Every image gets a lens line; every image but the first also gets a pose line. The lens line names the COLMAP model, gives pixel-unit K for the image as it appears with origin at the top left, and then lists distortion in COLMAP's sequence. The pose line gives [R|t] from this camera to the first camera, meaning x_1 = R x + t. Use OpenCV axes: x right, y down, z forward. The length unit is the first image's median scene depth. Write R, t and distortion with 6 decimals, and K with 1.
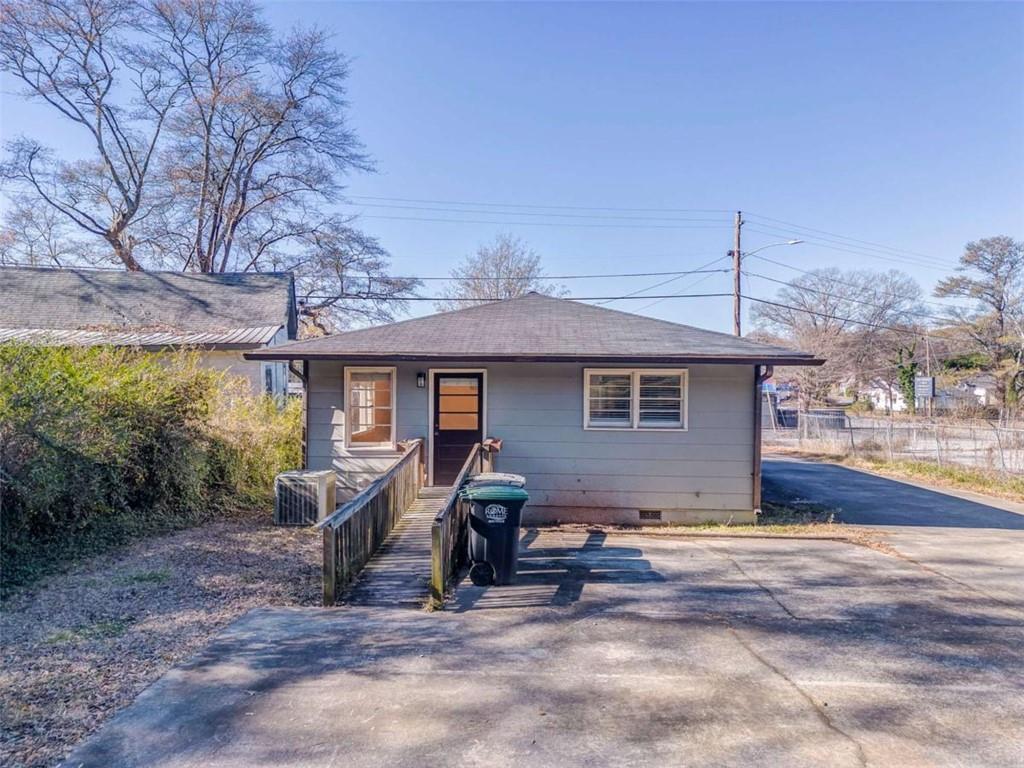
lens RADIAL K [[720.1, 0, 512.0], [0, 720.1, 384.0], [0, 0, 1]] dist [0.065061, -0.057415]
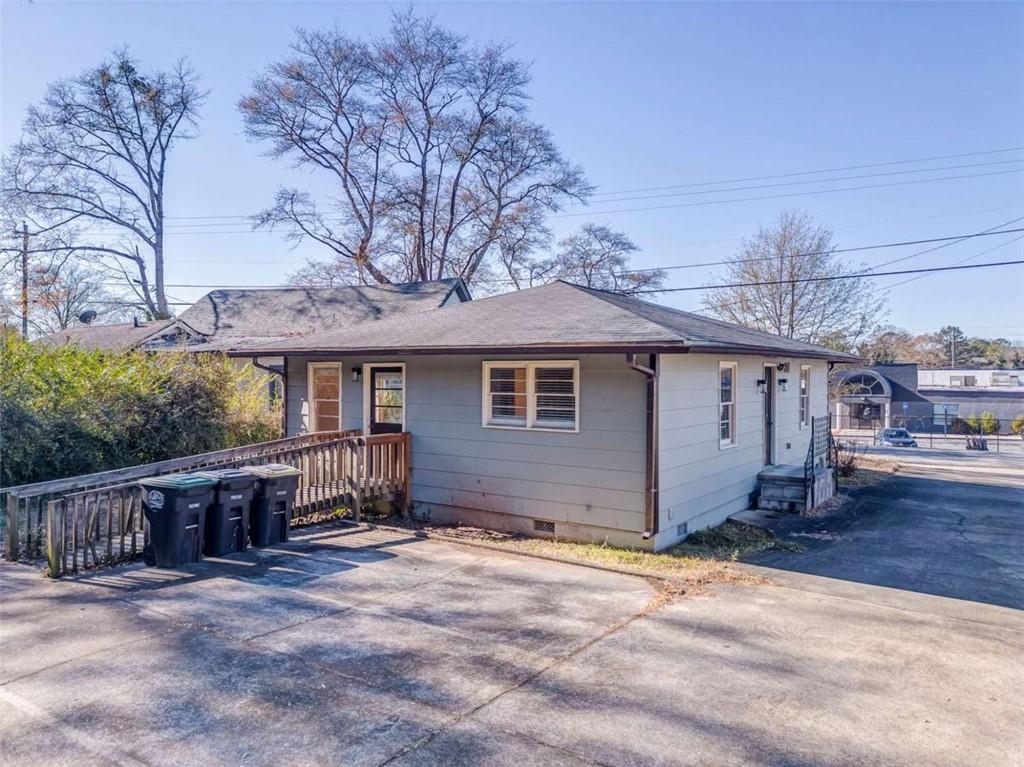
lens RADIAL K [[720.1, 0, 512.0], [0, 720.1, 383.5], [0, 0, 1]] dist [0.065061, -0.057415]
pose [[0.850051, 0.001519, -0.526698, 0.622072], [-0.000333, 0.999997, 0.002347, 0.005115], [0.526700, -0.001820, 0.850049, 0.234312]]
